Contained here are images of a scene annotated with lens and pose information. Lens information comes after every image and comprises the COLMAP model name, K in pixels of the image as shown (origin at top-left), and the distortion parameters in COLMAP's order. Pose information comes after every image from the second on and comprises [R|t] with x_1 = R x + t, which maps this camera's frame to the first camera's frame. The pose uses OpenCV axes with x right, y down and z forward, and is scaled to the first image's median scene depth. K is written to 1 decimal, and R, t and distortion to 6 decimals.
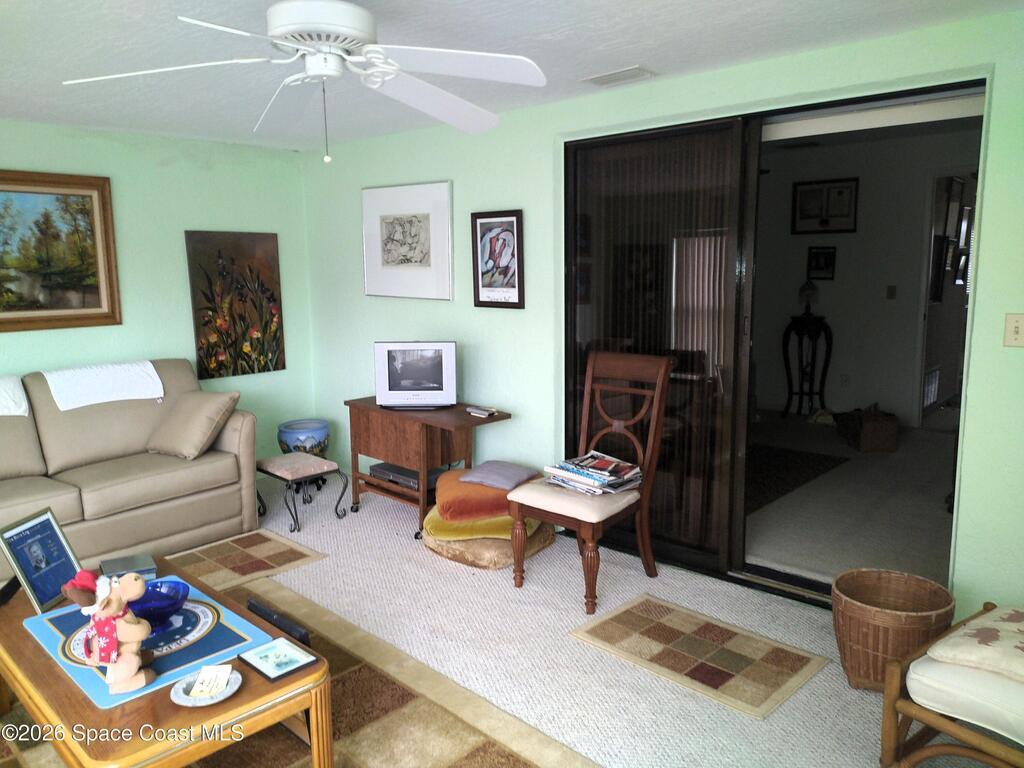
lens RADIAL K [[769.7, 0, 510.3], [0, 769.7, 380.3], [0, 0, 1]] dist [0.066183, 0.001543]
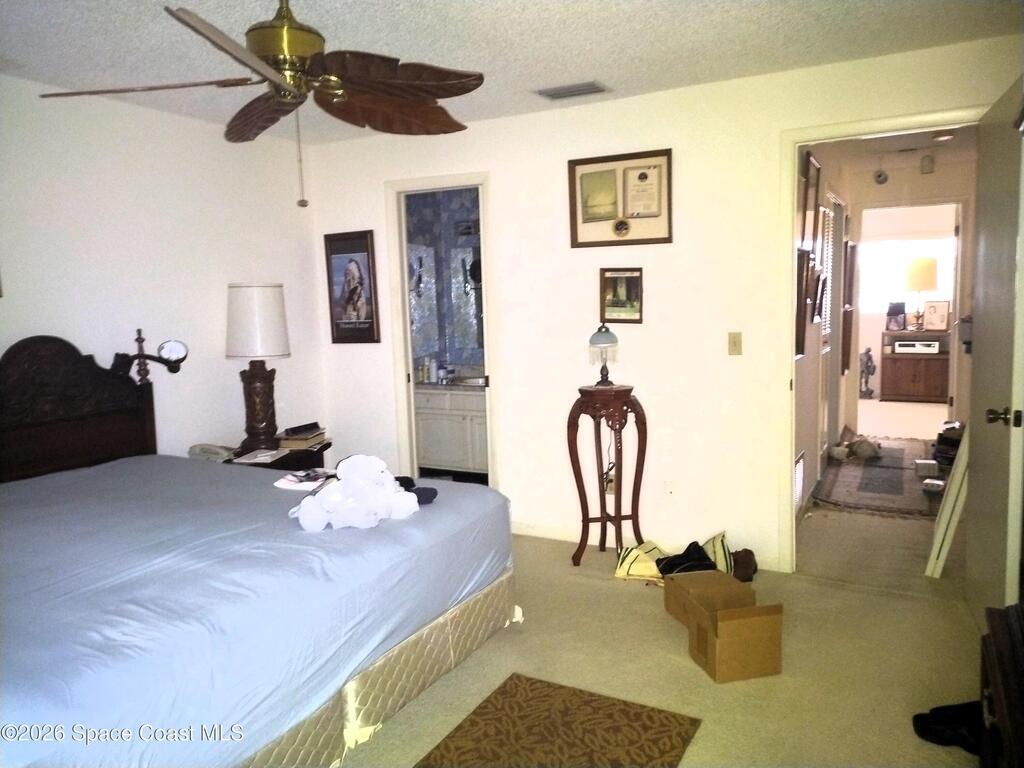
lens RADIAL K [[769.7, 0, 510.6], [0, 769.7, 386.8], [0, 0, 1]] dist [0.066183, 0.001543]
pose [[0.973023, -0.046153, 0.226046, 0.182276], [0.053824, 0.998161, -0.027886, -0.069552], [-0.224344, 0.039300, 0.973717, 0.451763]]
